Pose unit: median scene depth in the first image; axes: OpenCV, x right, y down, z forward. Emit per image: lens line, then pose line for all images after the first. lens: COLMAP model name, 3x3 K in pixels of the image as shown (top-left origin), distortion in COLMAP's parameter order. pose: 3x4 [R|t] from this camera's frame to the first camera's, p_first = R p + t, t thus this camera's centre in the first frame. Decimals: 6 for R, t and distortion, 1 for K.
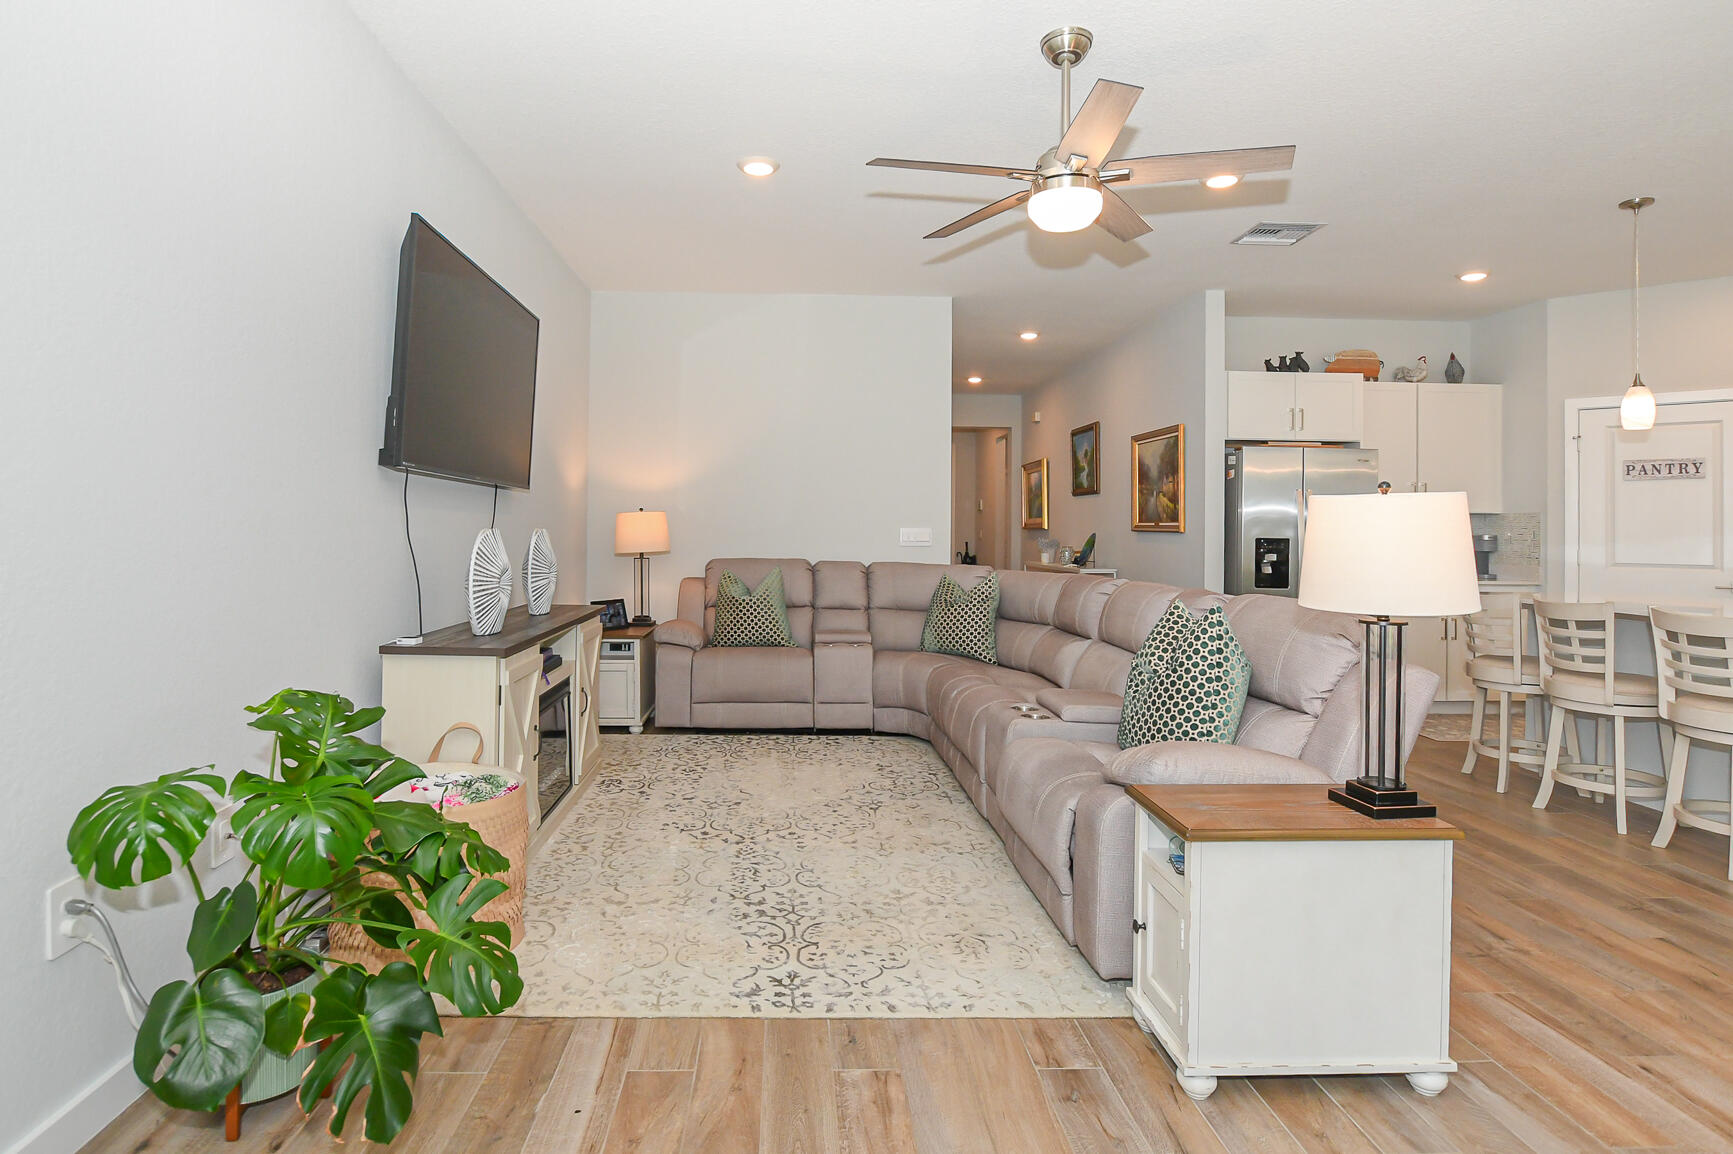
lens RADIAL K [[896.9, 0, 810.5], [0, 896.9, 518.1], [0, 0, 1]] dist [-0.018891, 0.000223]
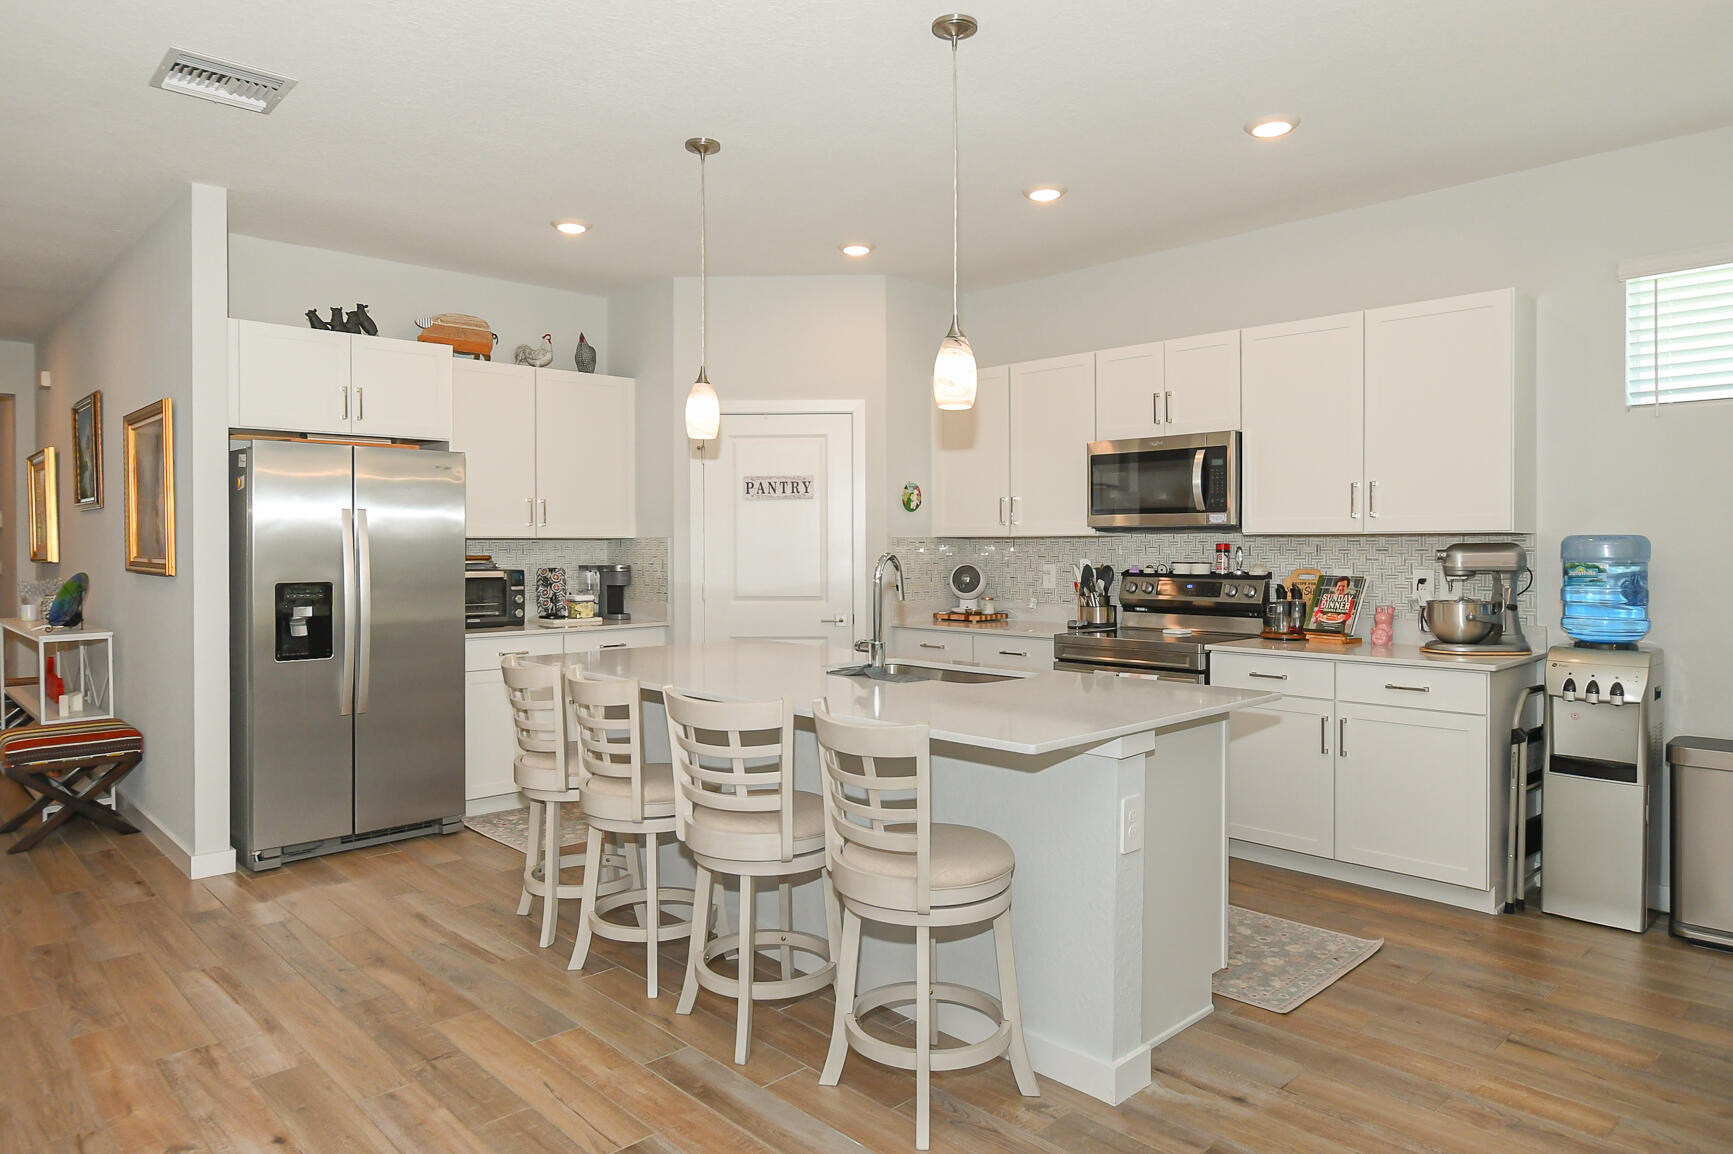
lens RADIAL K [[1080.7, 0, 833.2], [0, 1080.7, 543.5], [0, 0, 1]] dist [-0.007360, 0.000295]
pose [[0.748916, -0.015487, 0.662483, 0.415077], [0.005225, 0.999834, 0.017467, -0.026021], [-0.662644, -0.009620, 0.748873, 0.222684]]
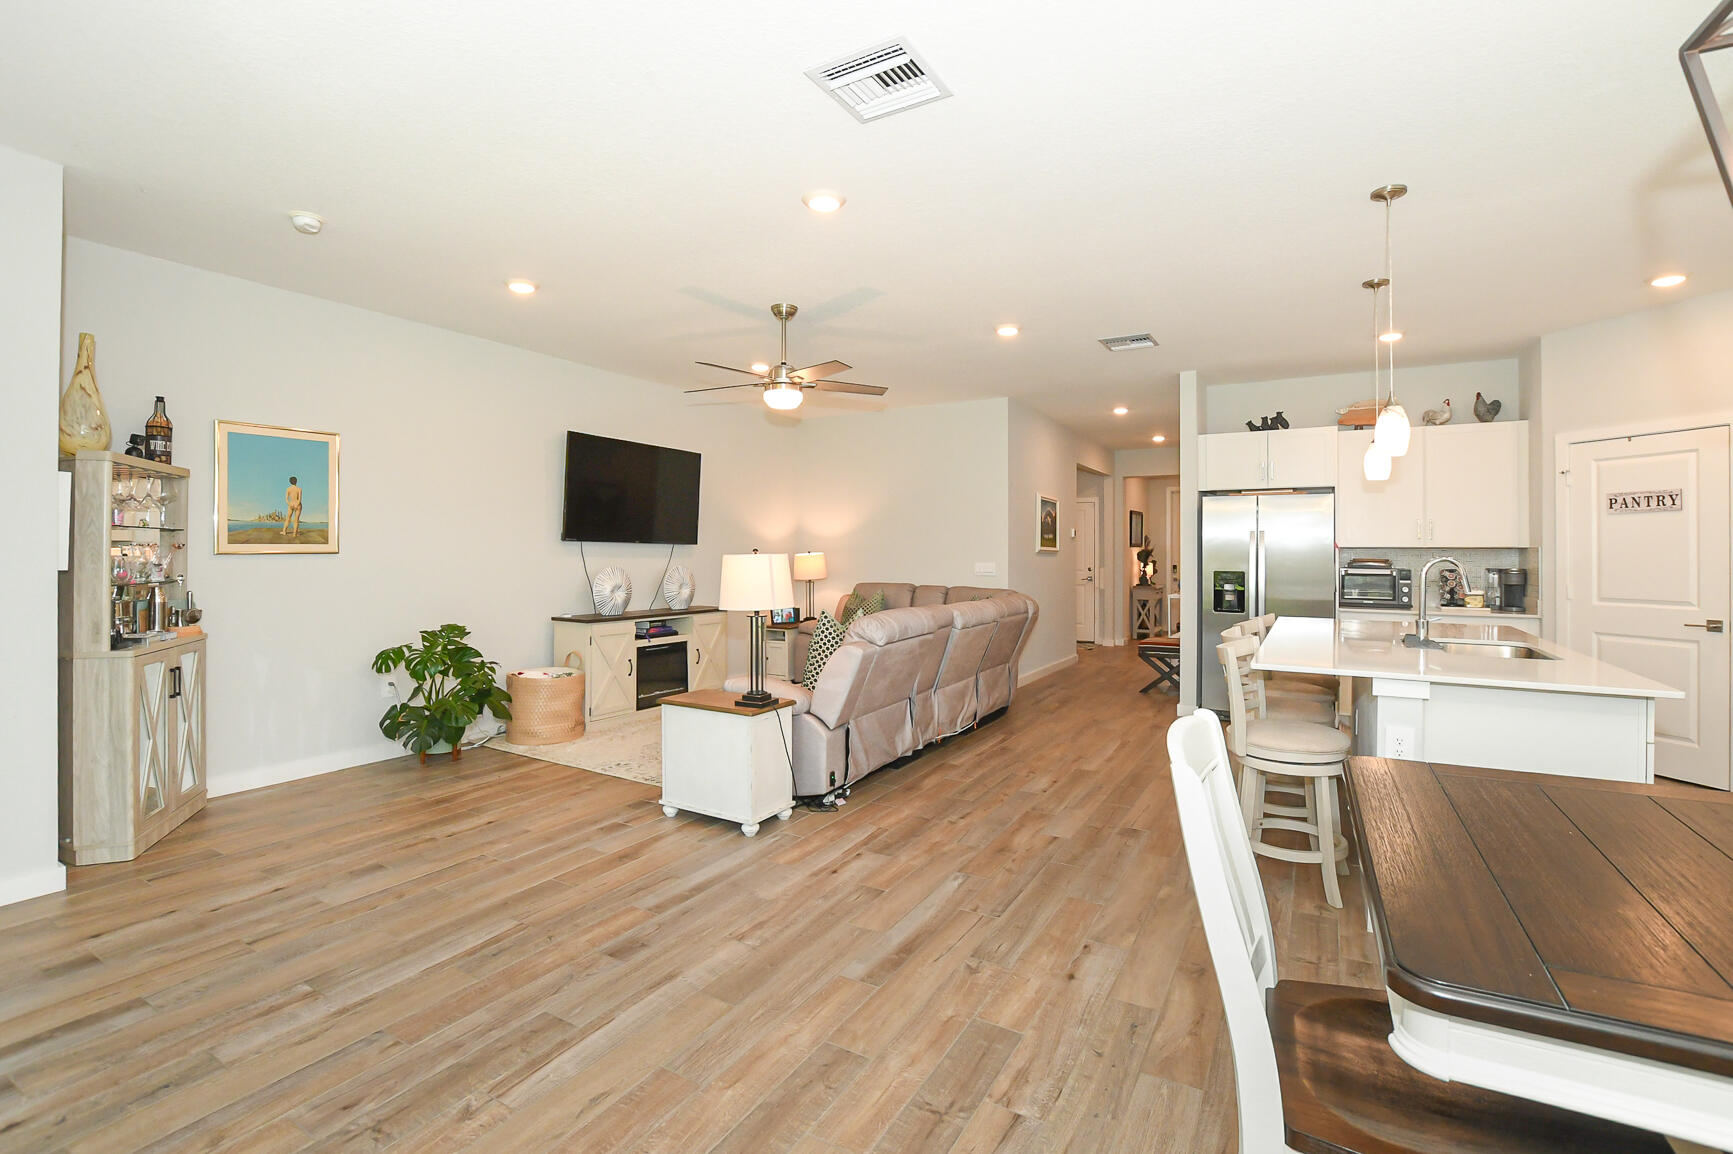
lens RADIAL K [[769.8, 0, 869.2], [0, 769.8, 546.8], [0, 0, 1]] dist [-0.028586, 0.000892]
pose [[0.849364, -0.012781, -0.527652, 0.948766], [0.012324, 0.999914, -0.004381, -0.018001], [0.527663, -0.002782, 0.849449, -0.208252]]
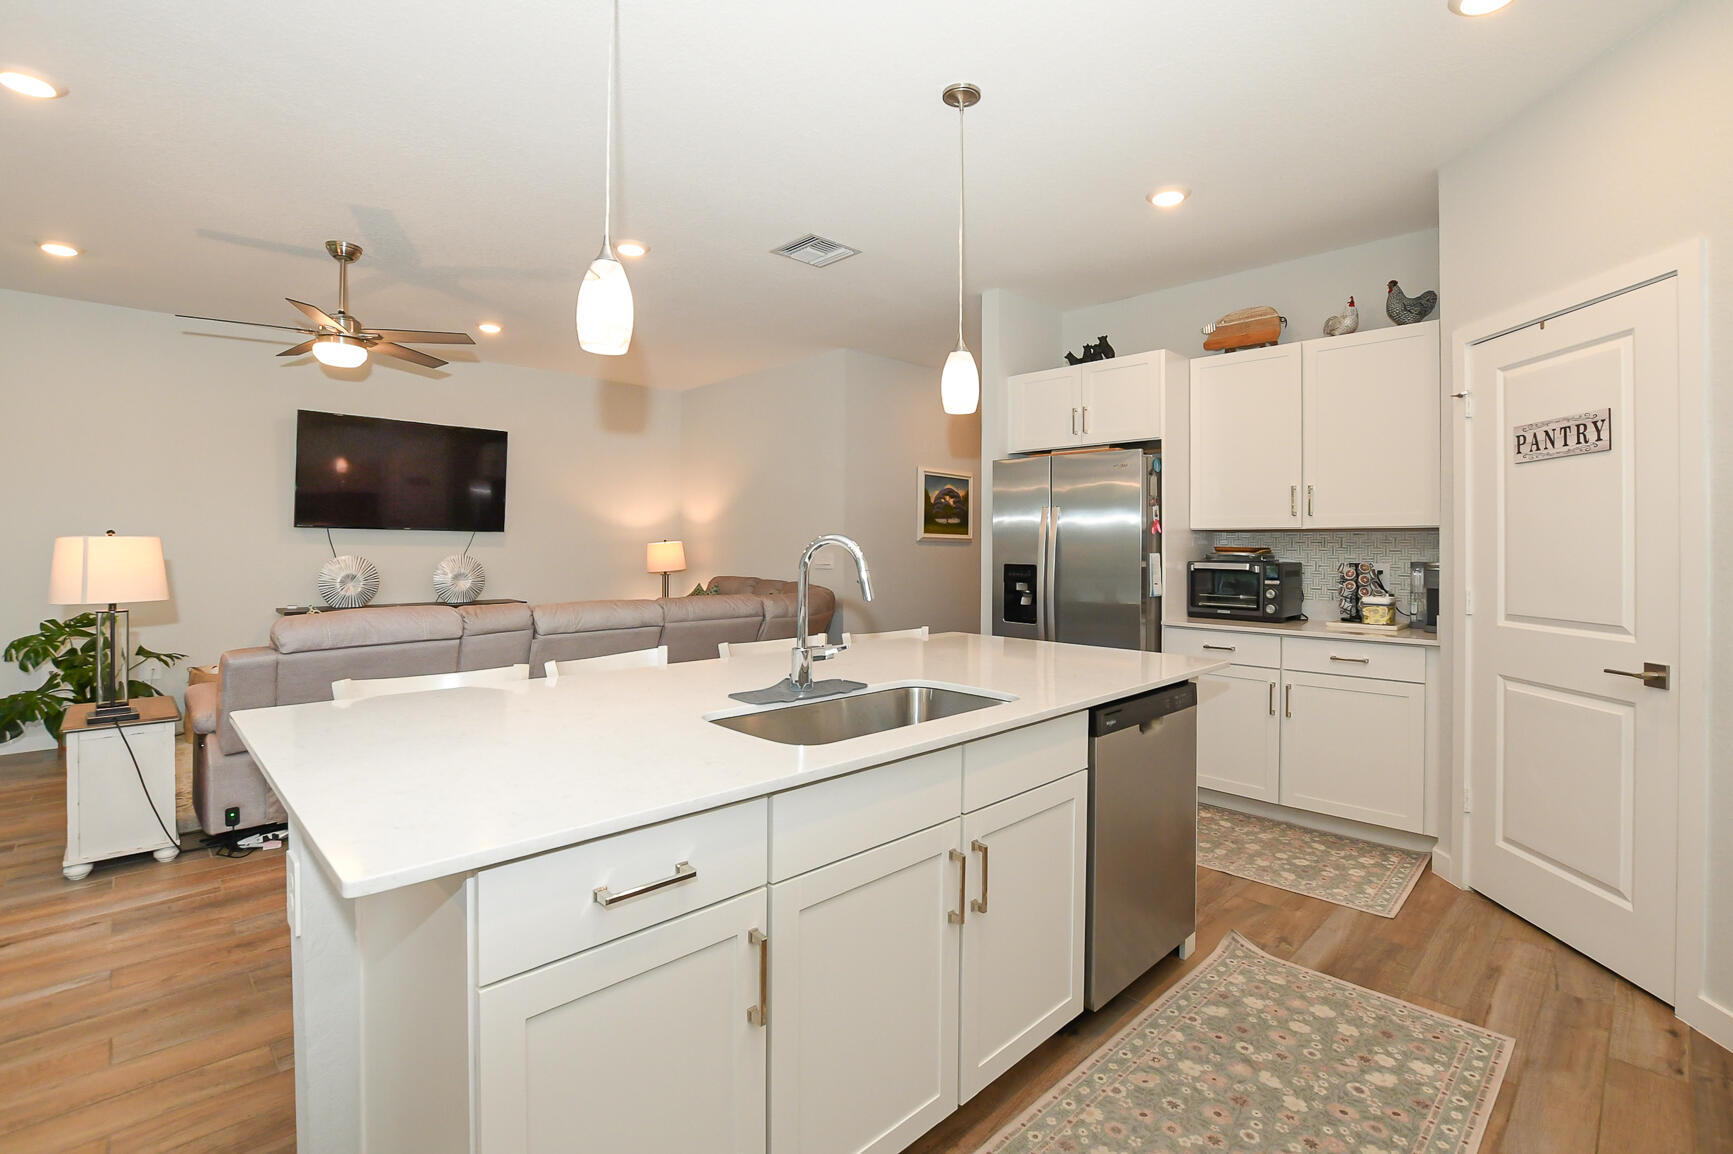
lens RADIAL K [[796.2, 0, 888.9], [0, 796.2, 541.2], [0, 0, 1]] dist [-0.042063, 0.007369]
pose [[0.689733, -0.013325, -0.723942, 1.435665], [0.012577, 0.999900, -0.006421, 0.005021], [0.723955, -0.004676, 0.689831, 0.554196]]
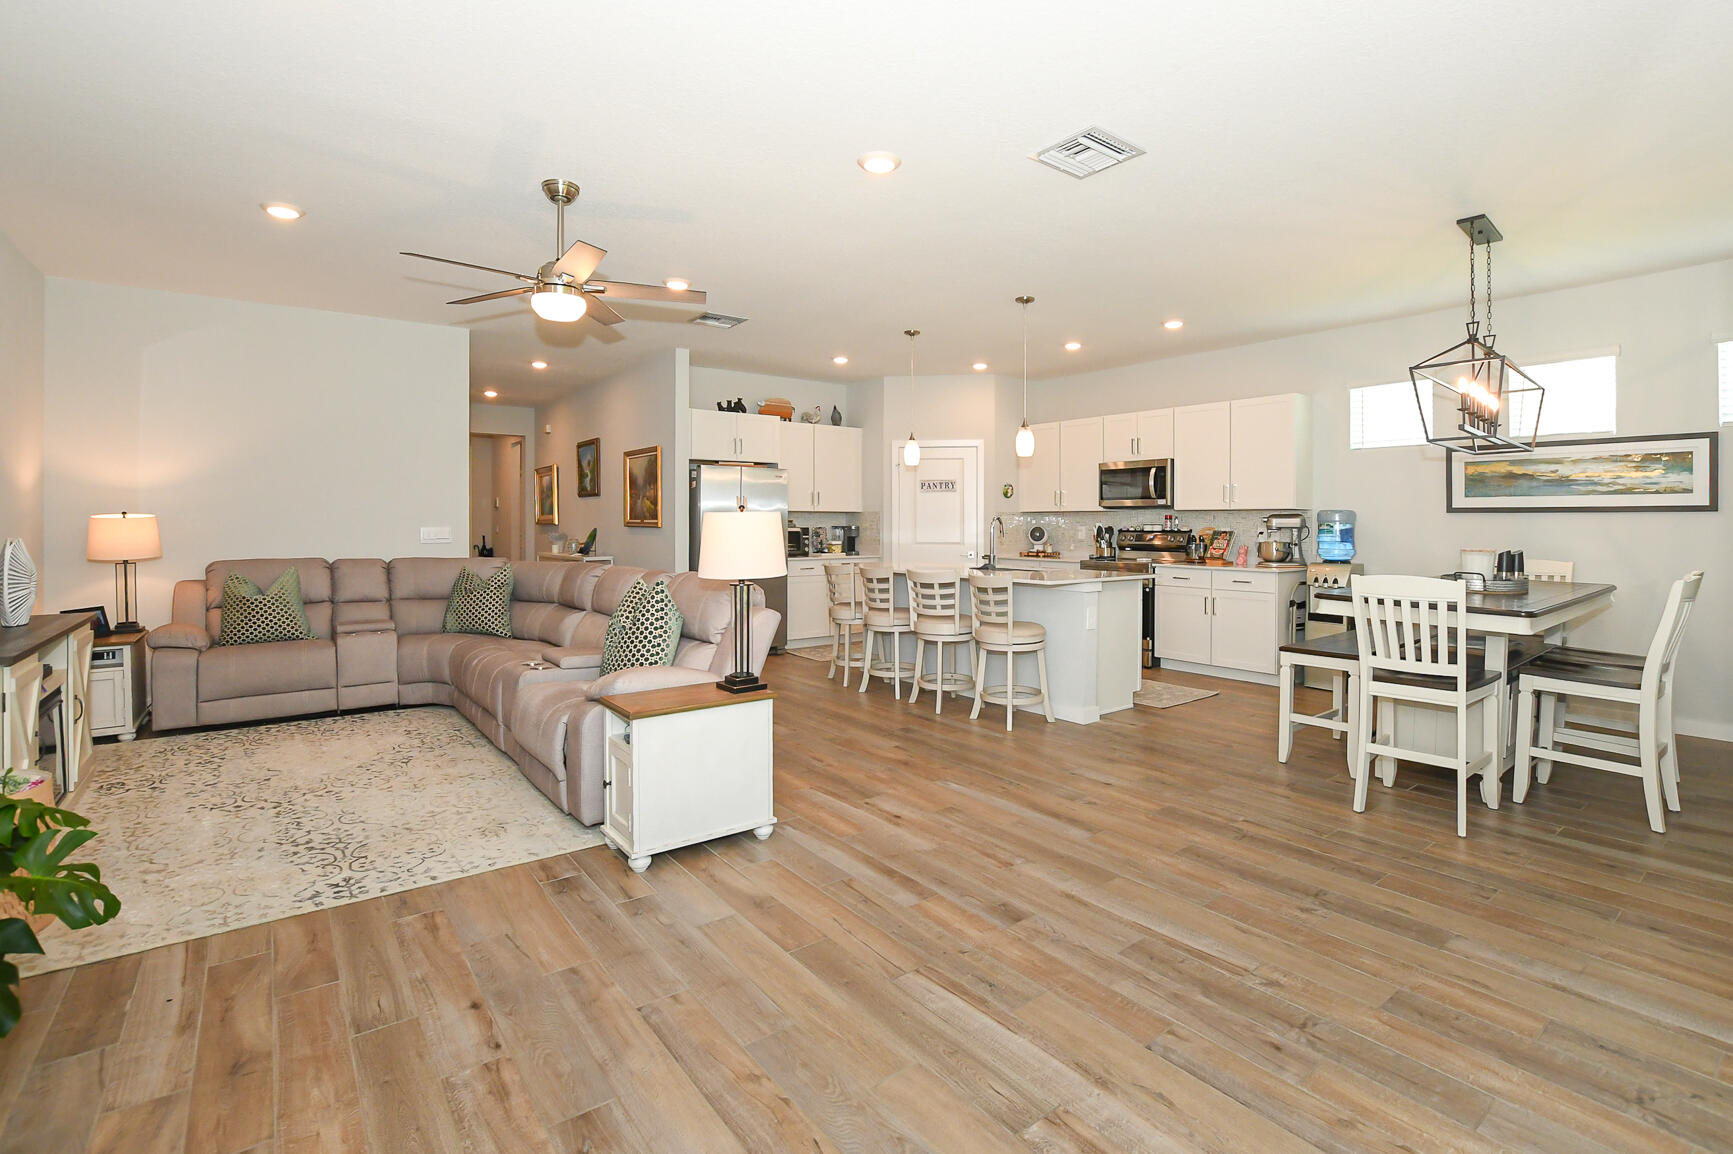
lens RADIAL K [[803.4, 0, 875.5], [0, 803.4, 521.3], [0, 0, 1]] dist [-0.027727, 0.000570]
pose [[0.808175, -0.011287, 0.588835, -0.042532], [0.002355, 0.999870, 0.015933, -0.017533], [-0.588938, -0.011489, 0.808096, -0.234558]]
